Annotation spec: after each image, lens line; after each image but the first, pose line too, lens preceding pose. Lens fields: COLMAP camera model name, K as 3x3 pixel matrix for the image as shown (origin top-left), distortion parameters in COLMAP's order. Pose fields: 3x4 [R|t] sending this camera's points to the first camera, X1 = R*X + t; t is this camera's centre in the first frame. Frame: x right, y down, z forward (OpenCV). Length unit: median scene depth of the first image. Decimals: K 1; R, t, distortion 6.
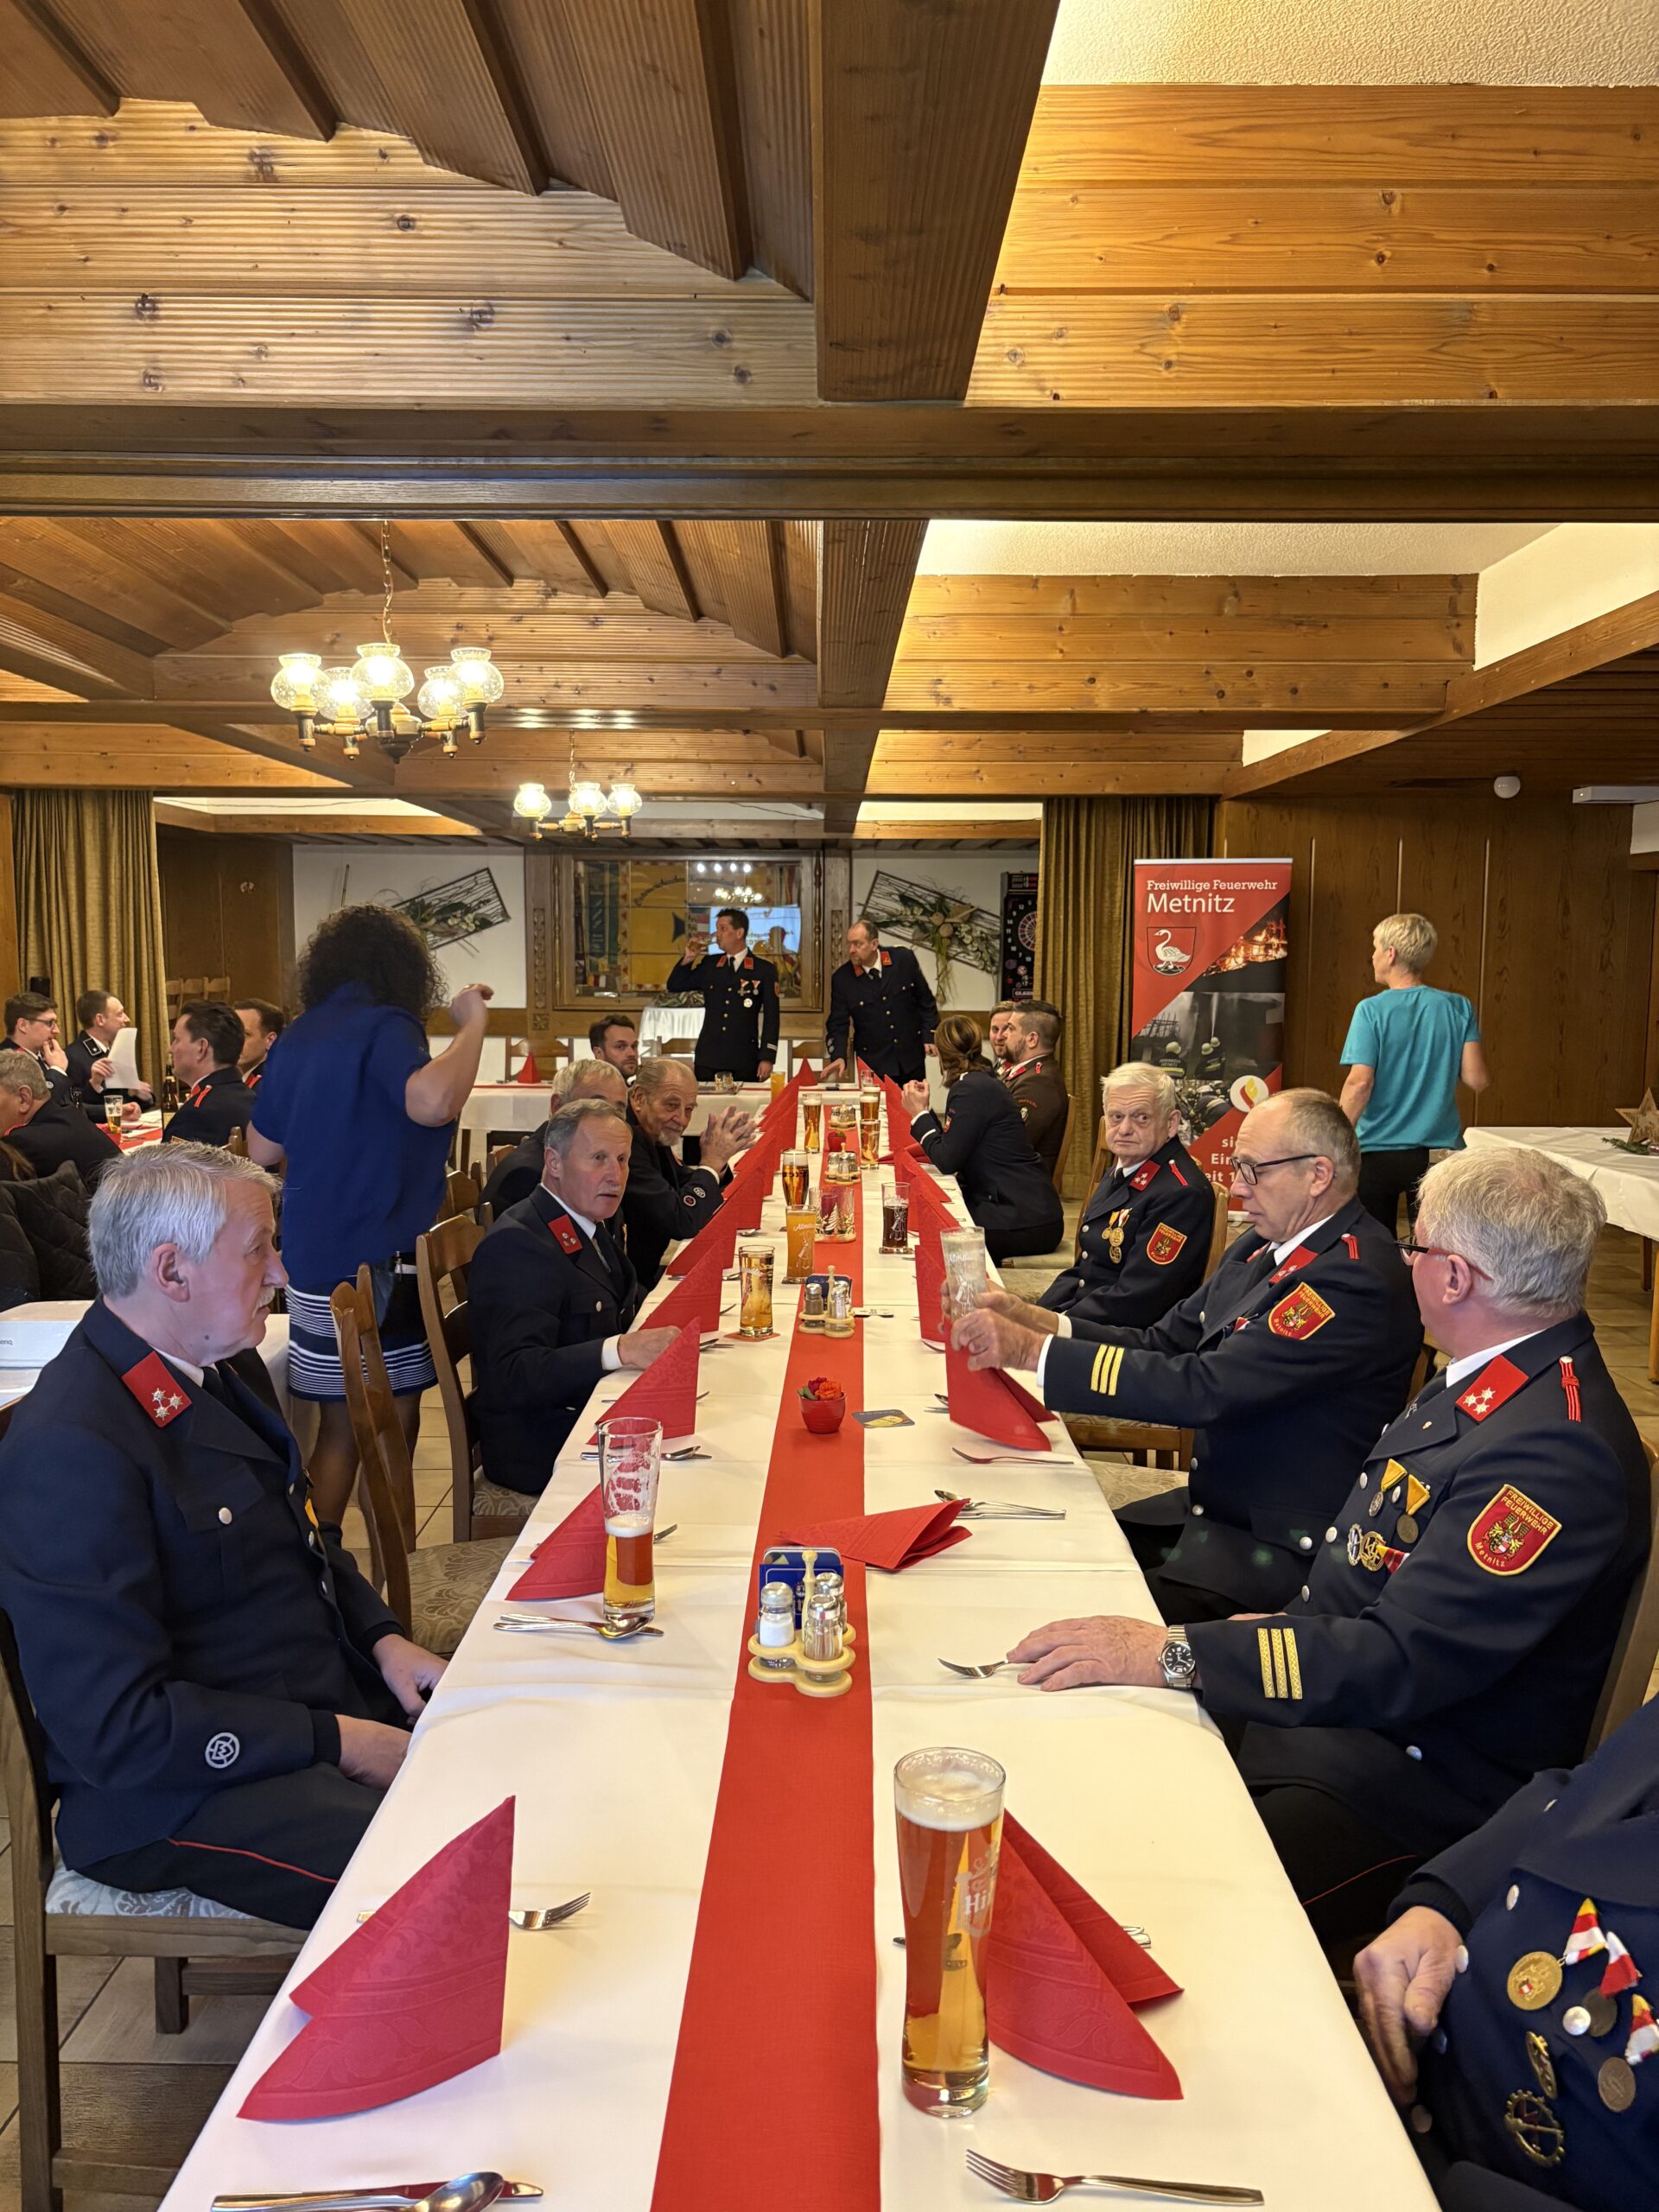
lens RADIAL K [[1676.7, 0, 827.4], [0, 1676.7, 1147.6], [0, 0, 1]] dist [0.033175, -0.035679]
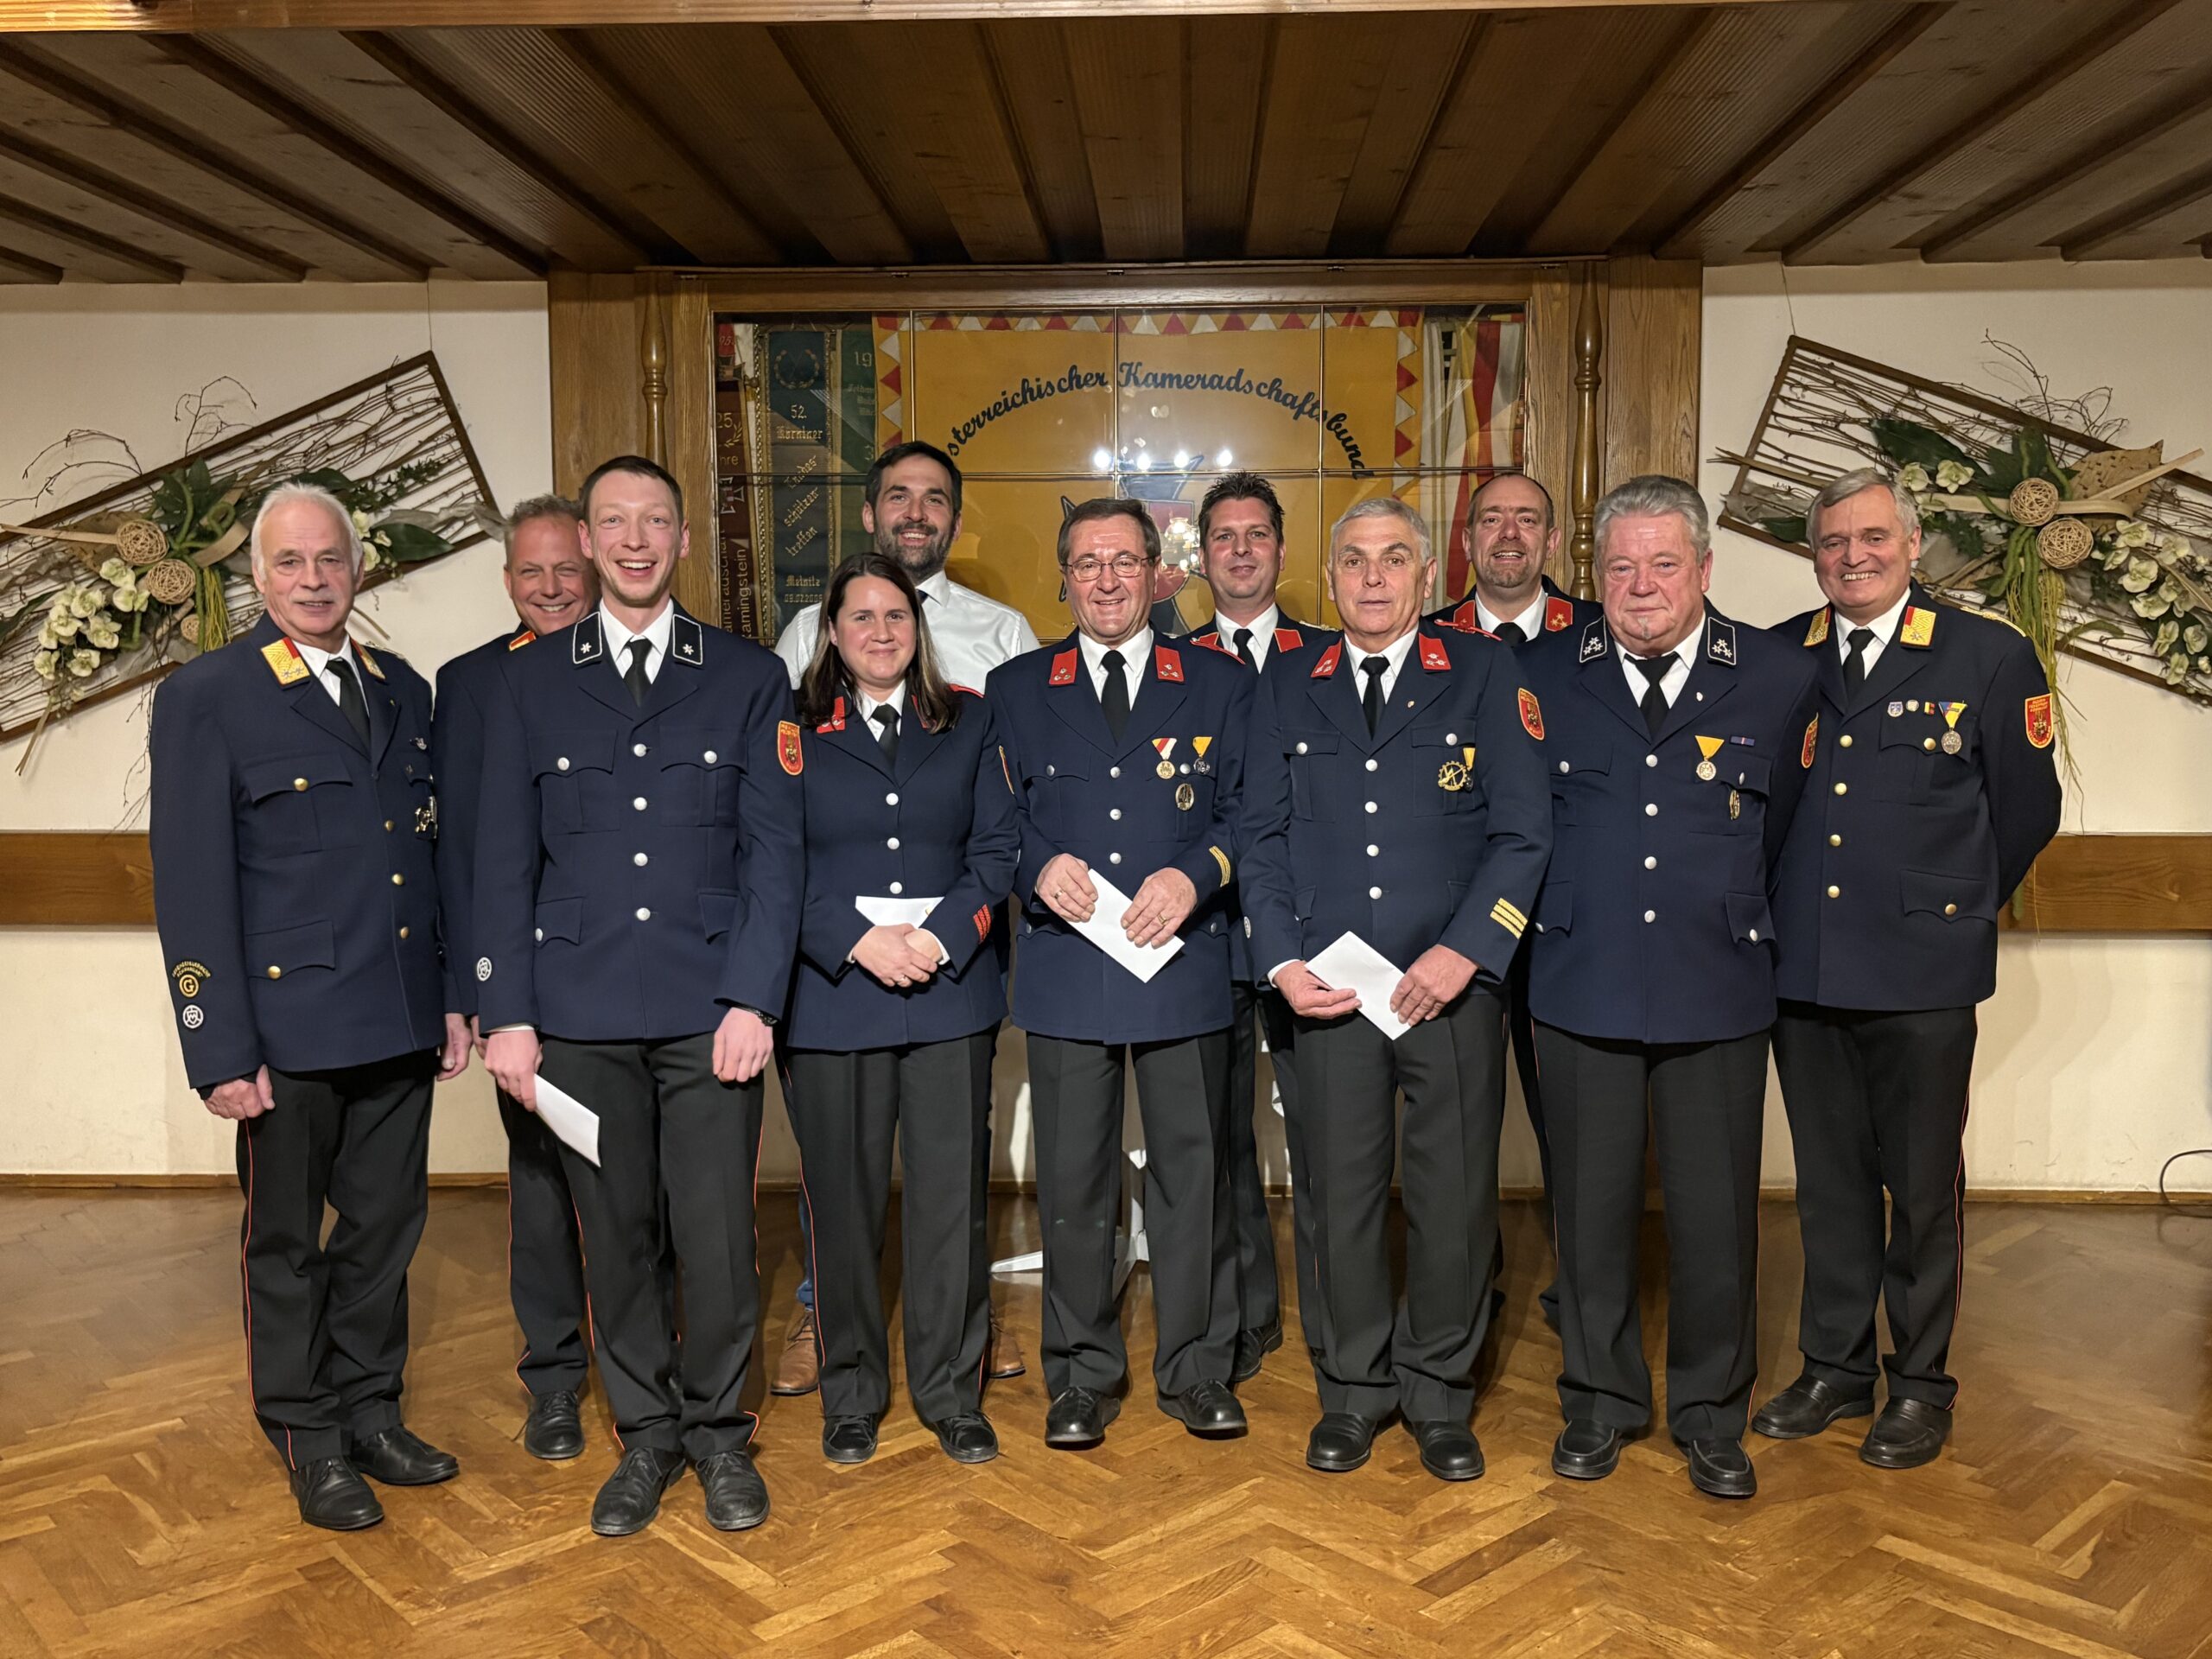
lens RADIAL K [[1885.1, 0, 1099.6], [0, 1885.1, 837.8], [0, 0, 1]] dist [0.024218, -0.019284]
pose [[0.999520, -0.004967, -0.030573, -0.114608], [0.004056, 0.999547, -0.029818, -0.108209], [0.030707, 0.029679, 0.999088, 1.017147]]
